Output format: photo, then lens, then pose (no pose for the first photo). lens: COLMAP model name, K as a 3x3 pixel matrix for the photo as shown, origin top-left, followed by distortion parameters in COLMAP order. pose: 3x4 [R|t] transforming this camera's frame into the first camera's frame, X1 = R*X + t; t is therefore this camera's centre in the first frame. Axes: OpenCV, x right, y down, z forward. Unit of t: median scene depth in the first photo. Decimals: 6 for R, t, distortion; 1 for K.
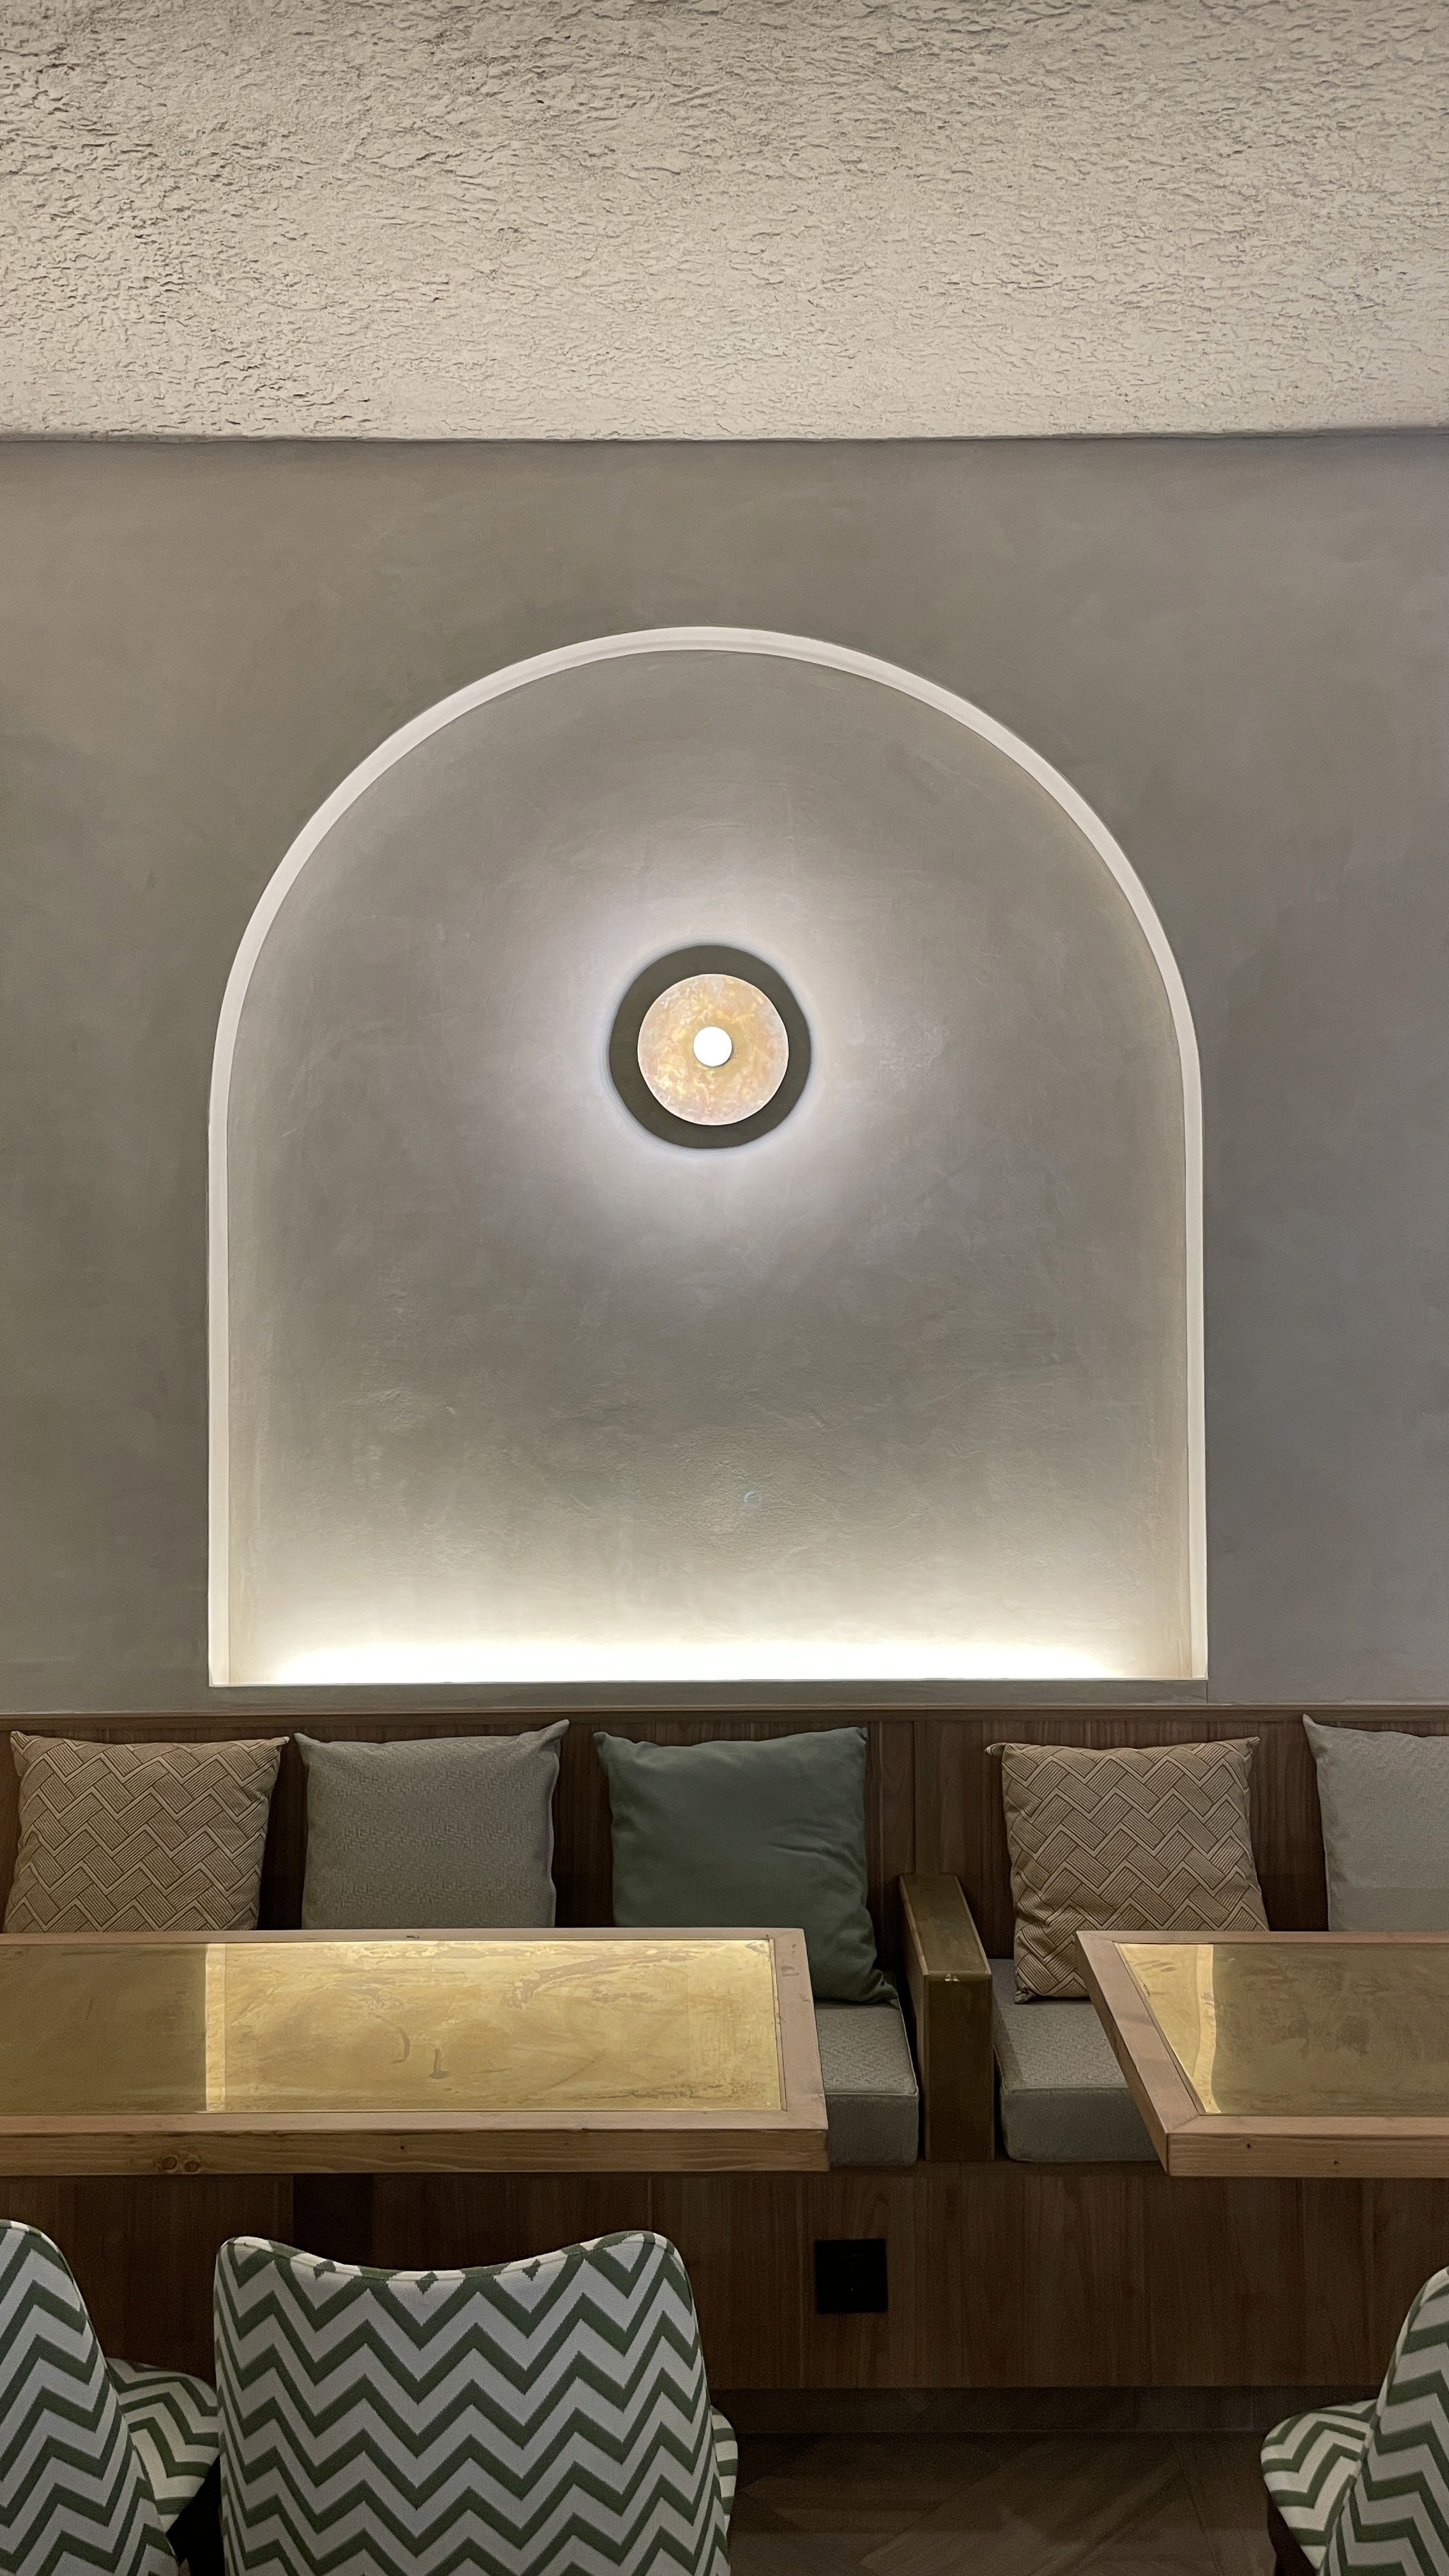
lens RADIAL K [[1972.3, 0, 740.8], [0, 1972.3, 1247.8], [0, 0, 1]] dist [0.054804, -0.058511]
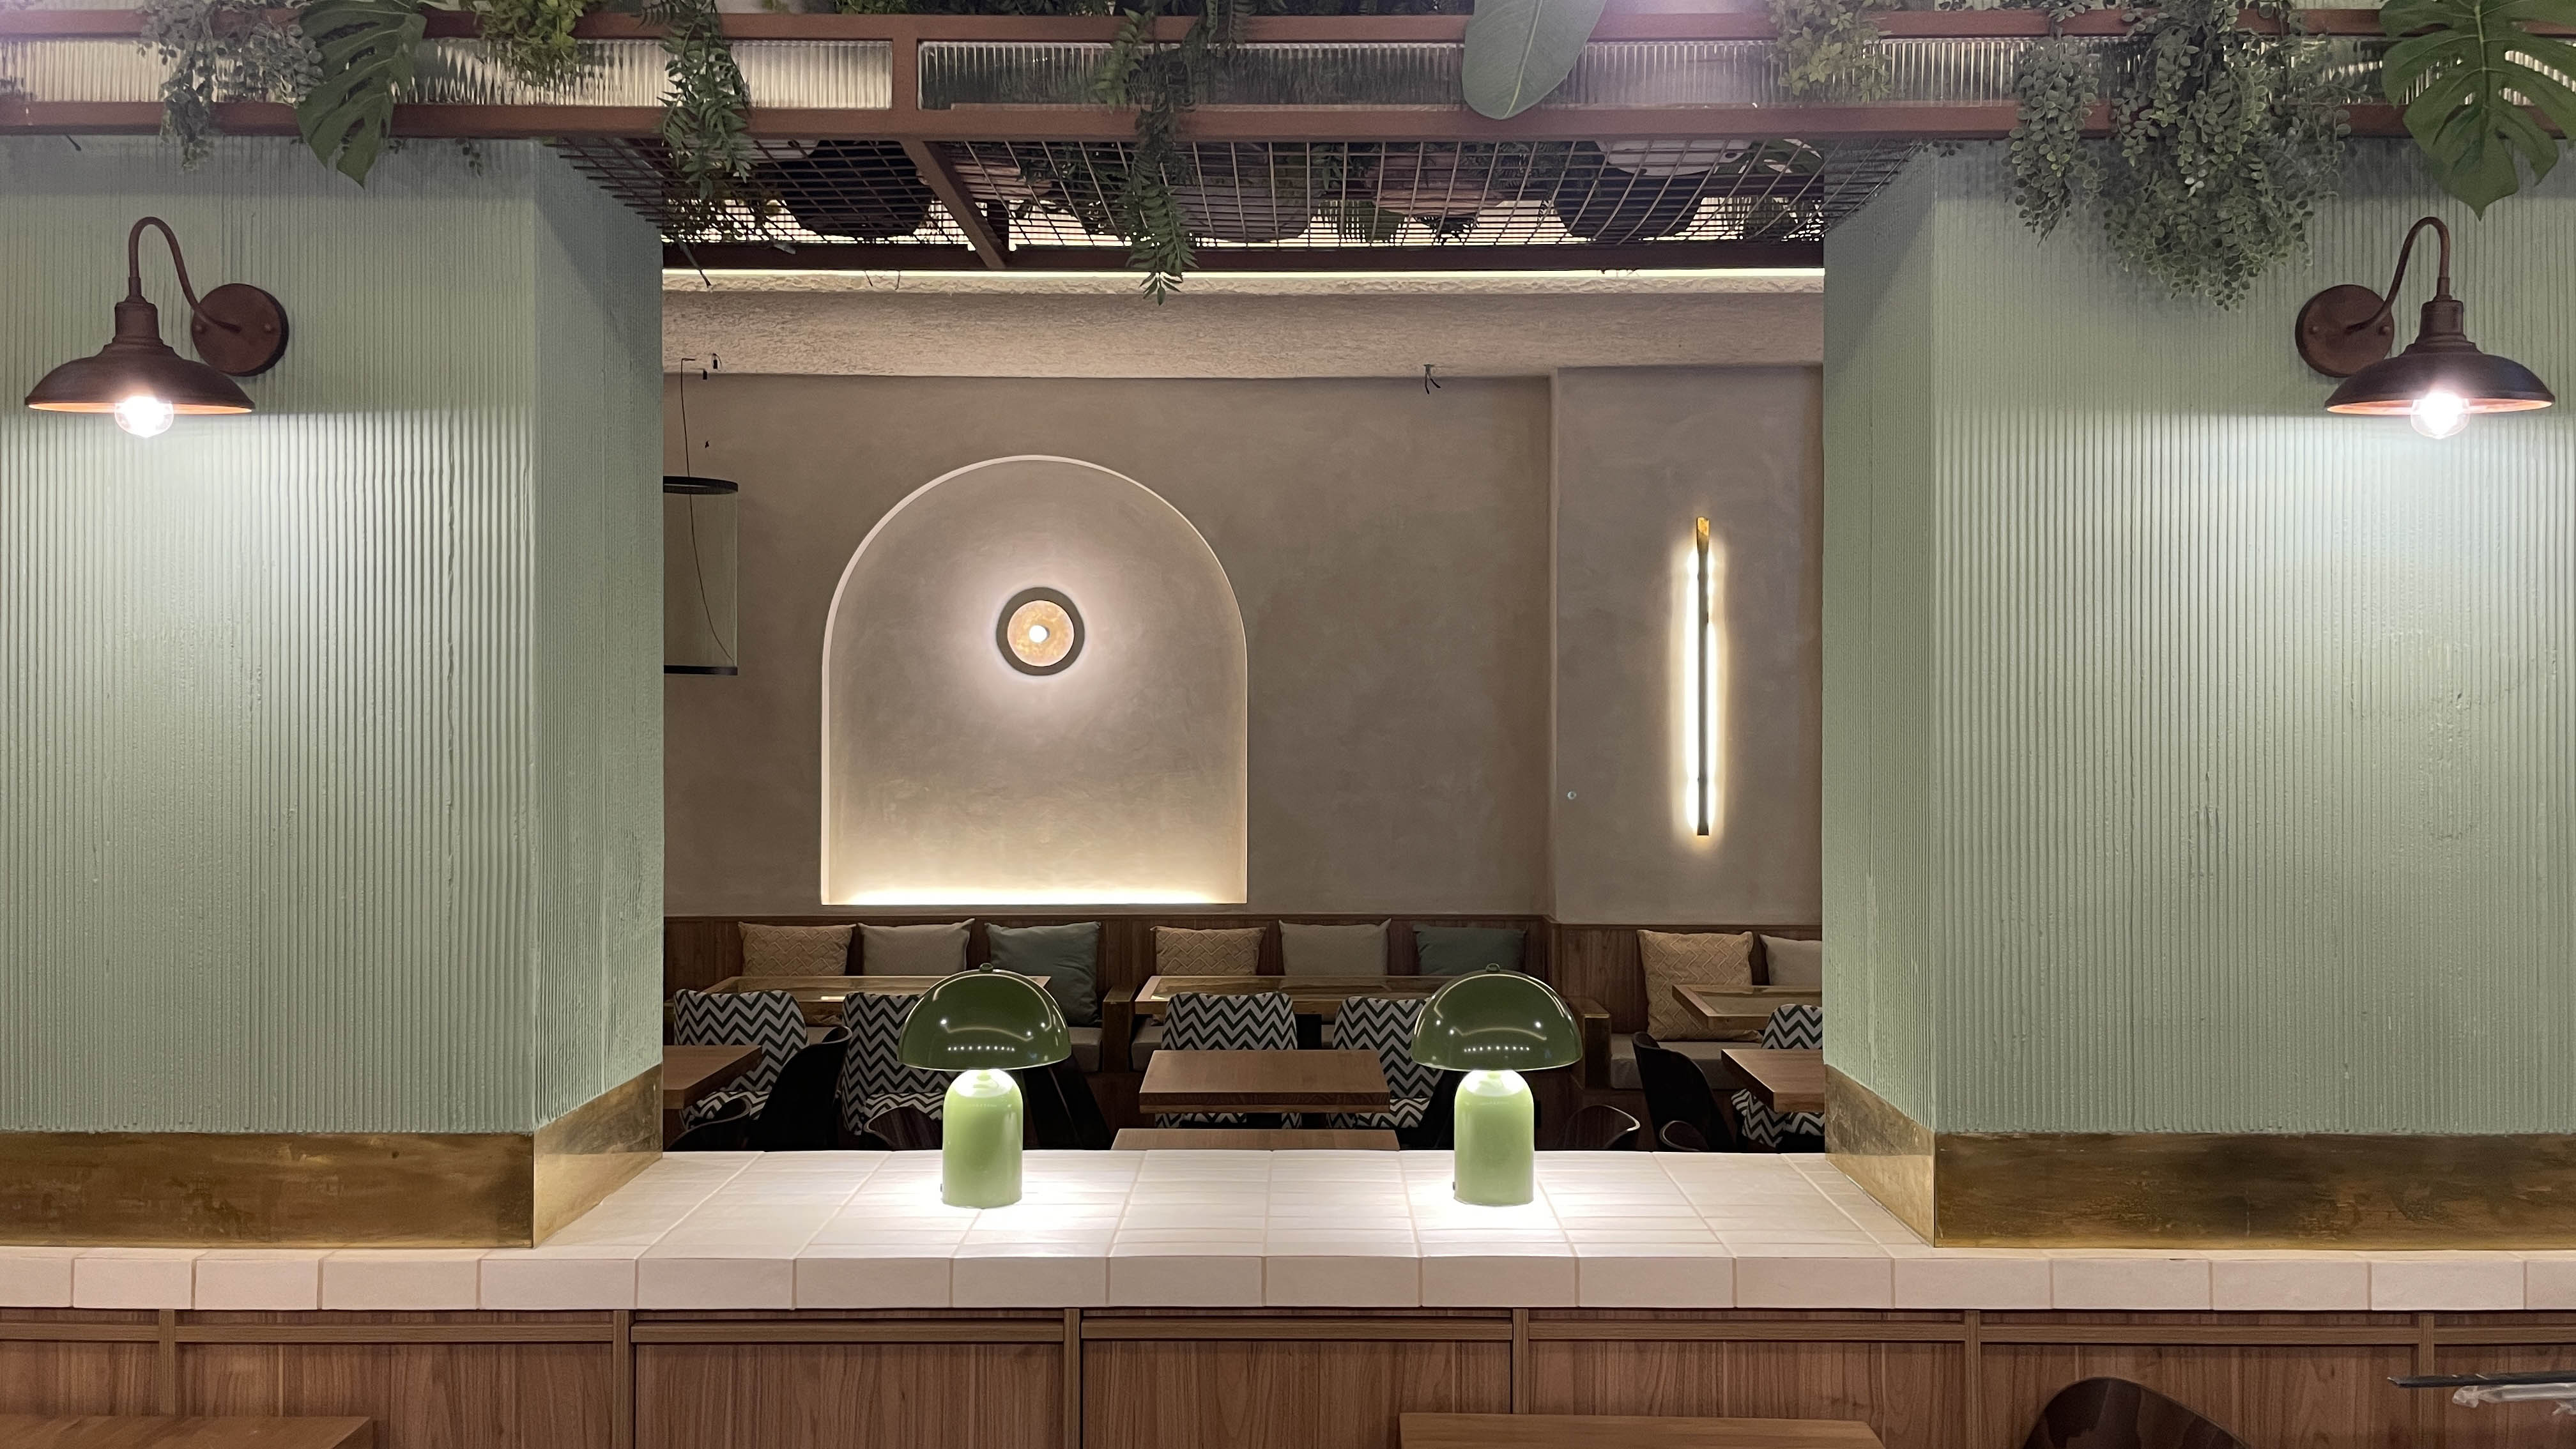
lens RADIAL K [[1972.3, 0, 1313.7], [0, 1972.3, 711.4], [0, 0, 1]] dist [0.054804, -0.058511]
pose [[0.999859, 0.006555, 0.015459, 0.275838], [-0.006740, 0.999906, 0.011960, -0.039755], [-0.015379, -0.012063, 0.999809, -1.344611]]
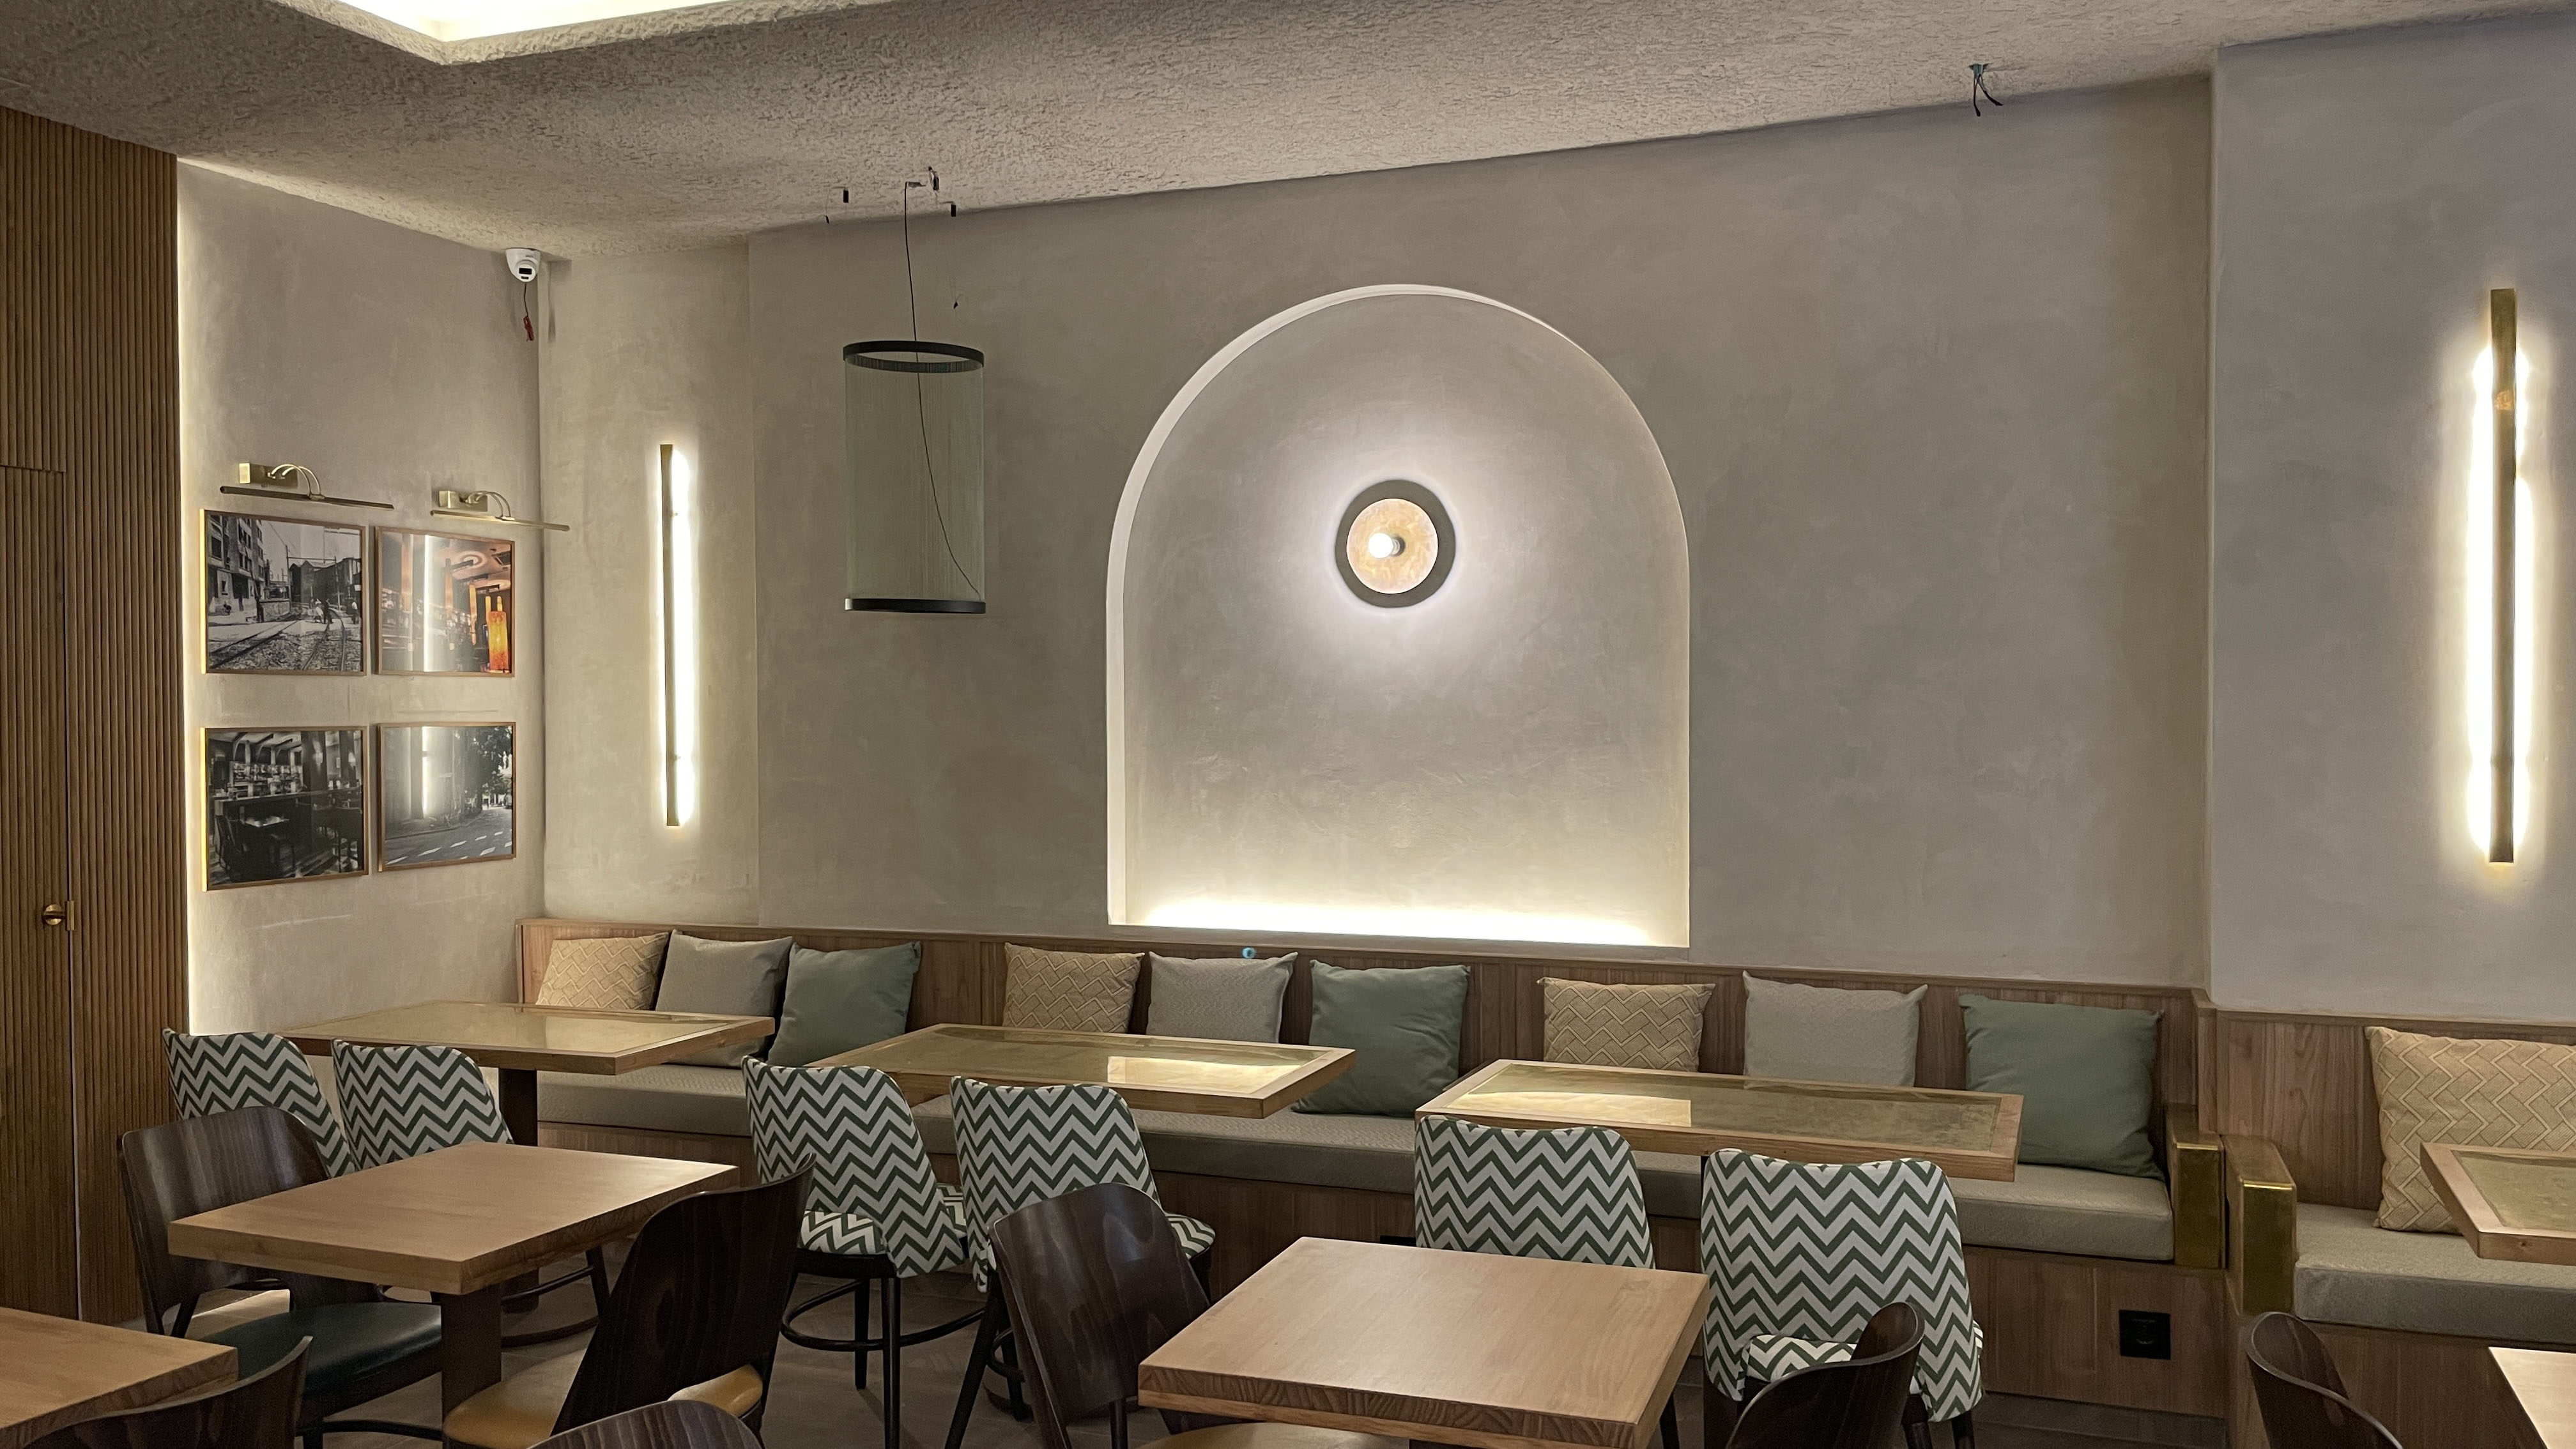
lens RADIAL K [[1972.3, 0, 1284.4], [0, 1972.3, 741.2], [0, 0, 1]] dist [0.054804, -0.058511]
pose [[0.932997, 0.008548, -0.359782, 0.491998], [0.004204, 0.999391, 0.034647, 0.001931], [0.359859, -0.033838, 0.932393, -0.544690]]
